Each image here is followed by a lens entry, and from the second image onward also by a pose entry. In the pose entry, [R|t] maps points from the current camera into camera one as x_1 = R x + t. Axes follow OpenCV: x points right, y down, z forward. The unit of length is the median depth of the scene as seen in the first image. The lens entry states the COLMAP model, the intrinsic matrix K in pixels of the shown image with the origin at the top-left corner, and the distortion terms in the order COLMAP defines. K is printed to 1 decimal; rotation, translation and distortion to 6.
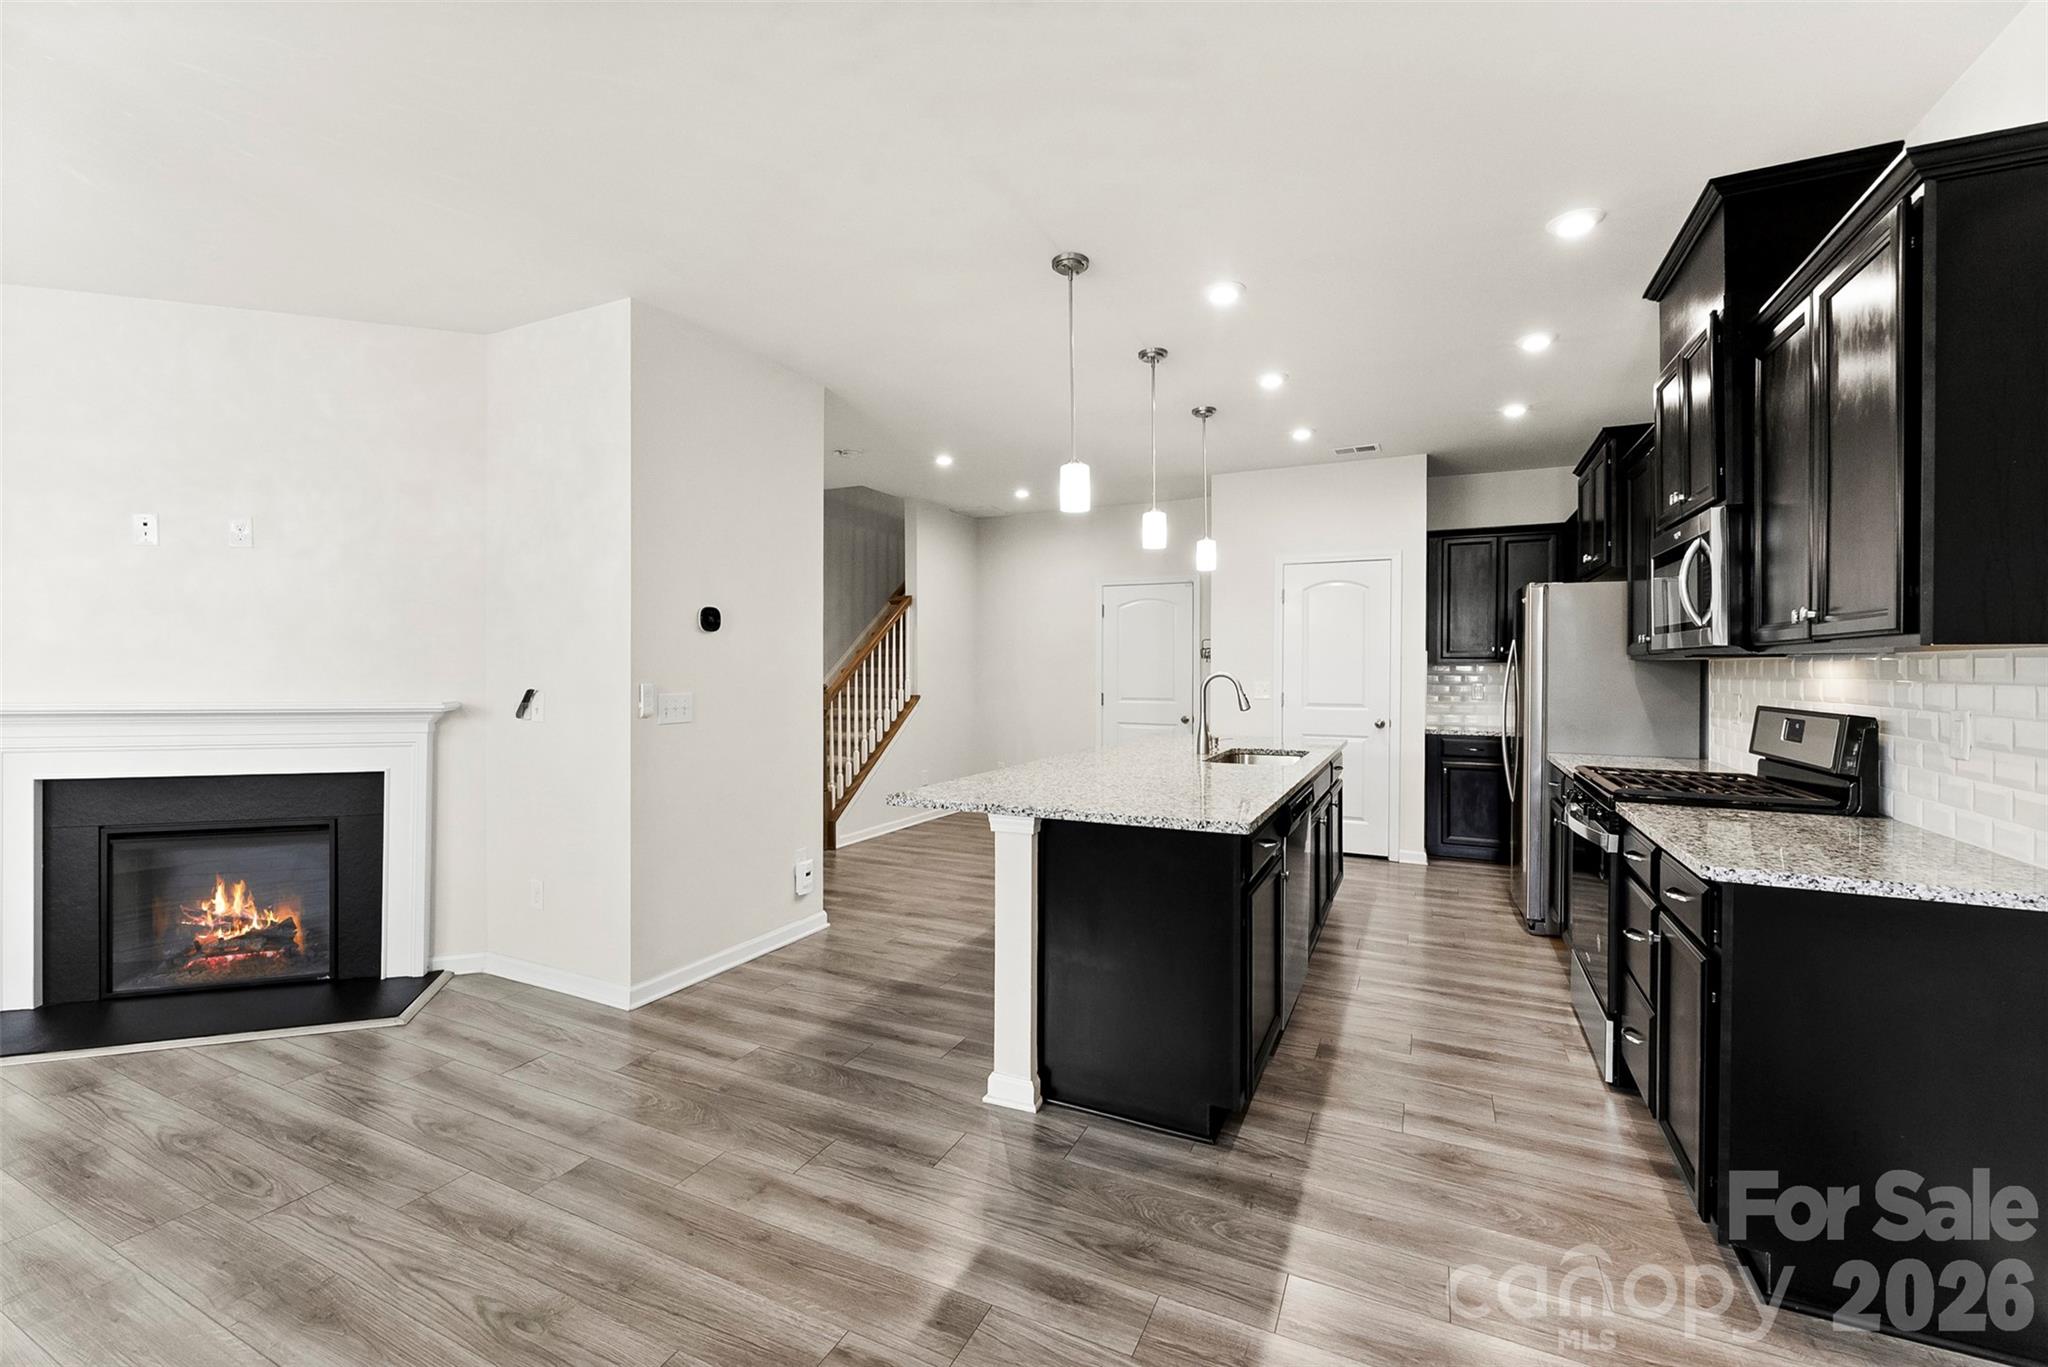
lens RADIAL K [[838.6, 0, 1023.2], [0, 838.6, 673.2], [0, 0, 1]] dist [-0.002283, -0.000030]
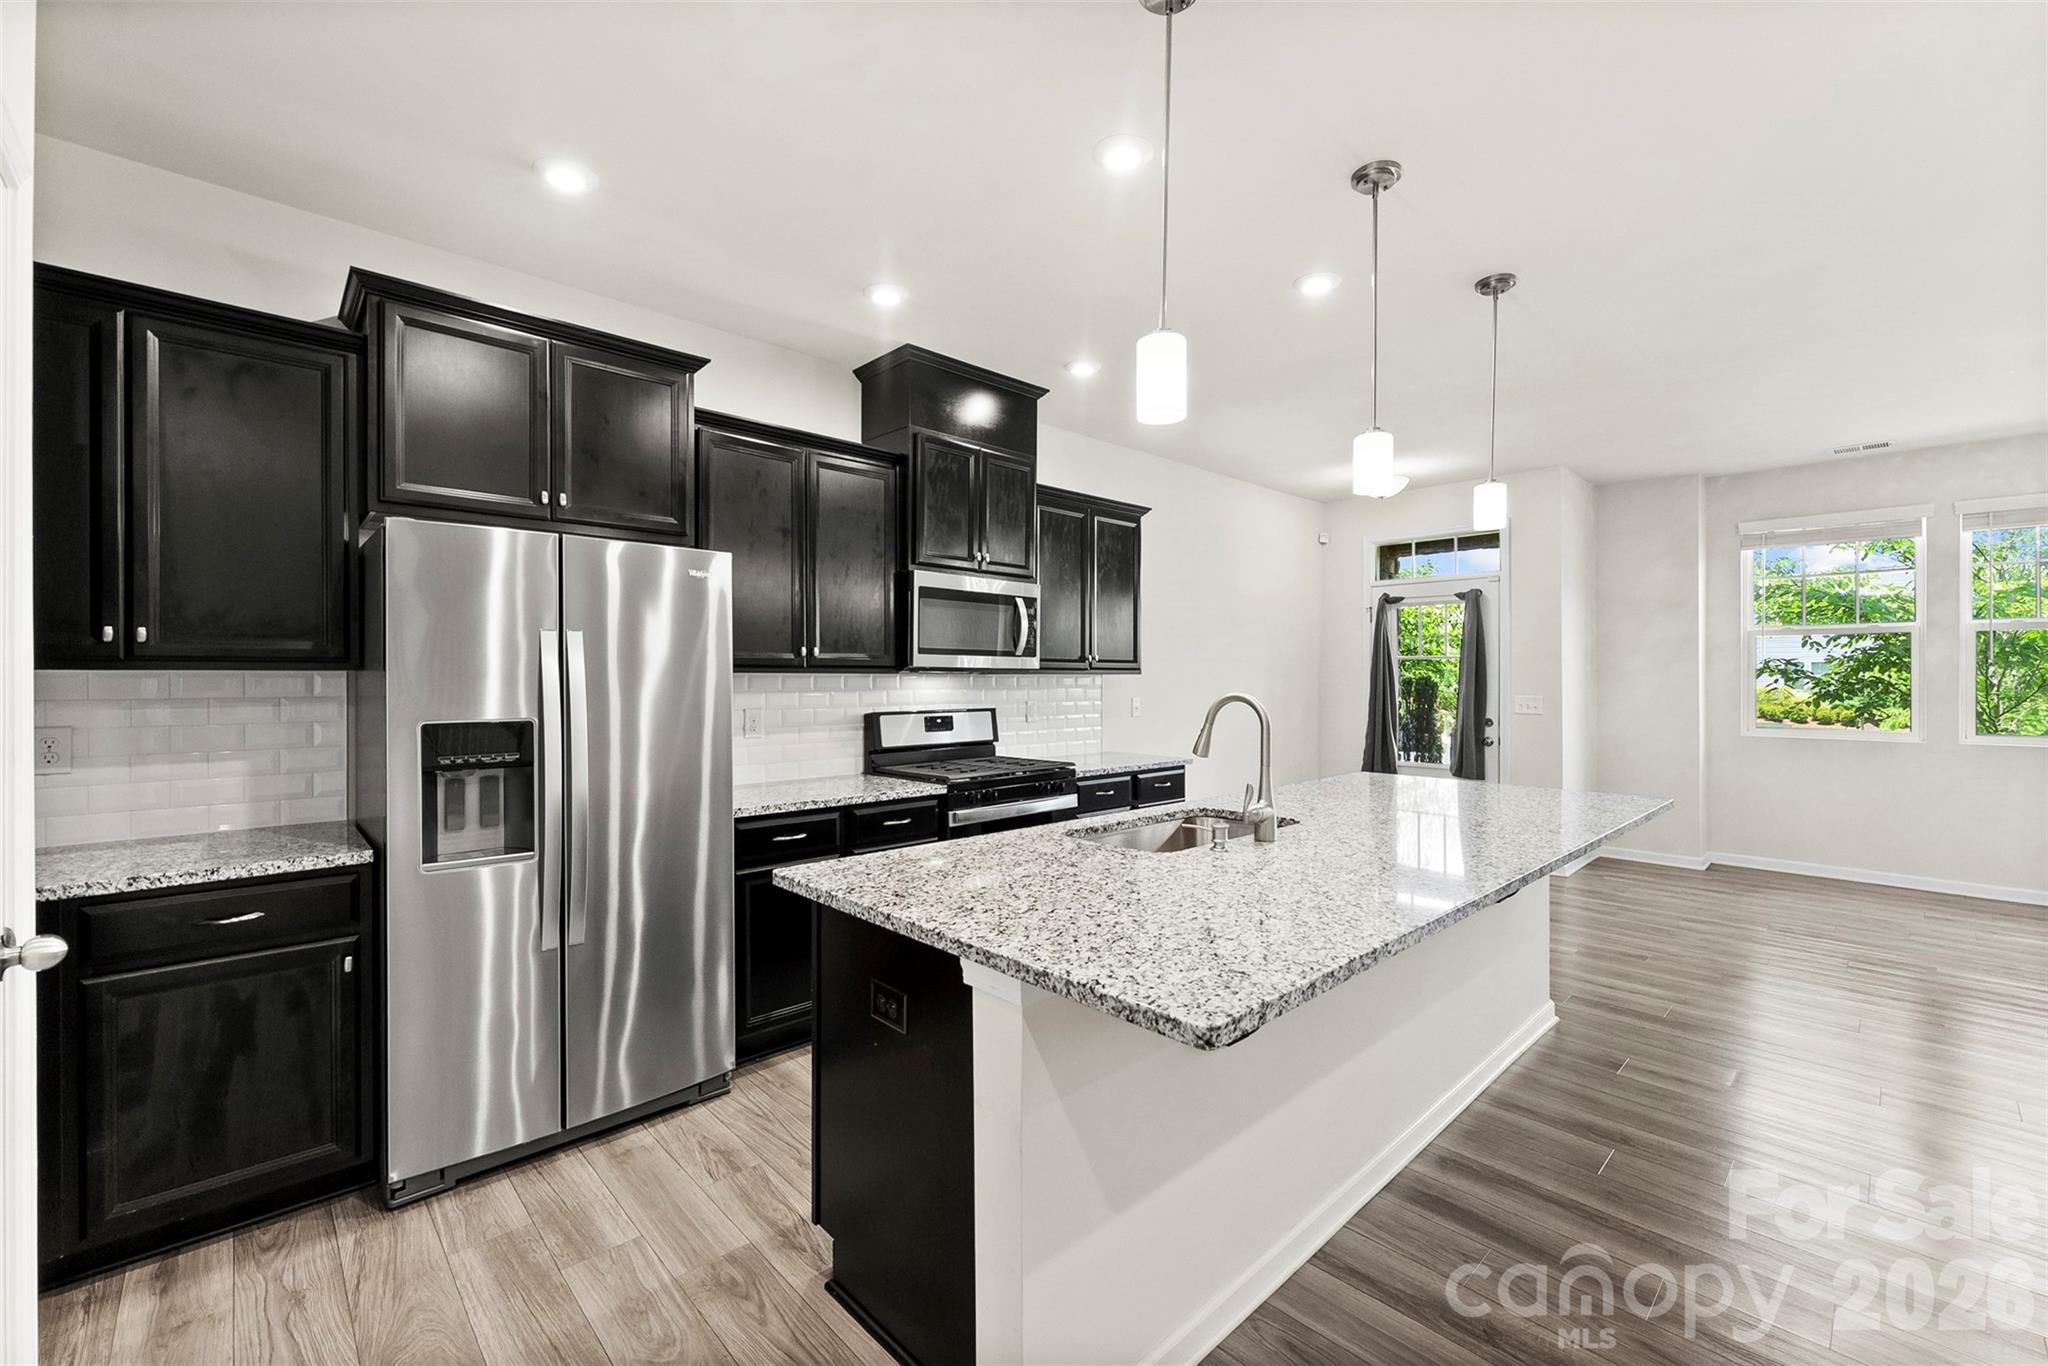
lens RADIAL K [[842.0, 0, 1024.0], [0, 842.0, 683.0], [0, 0, 1]] dist [-0.002230, -0.000215]
pose [[-0.935181, -0.004089, 0.354146, 0.196080], [-0.000196, 0.999939, 0.011029, -0.017357], [-0.354170, 0.010245, -0.935125, 1.903307]]
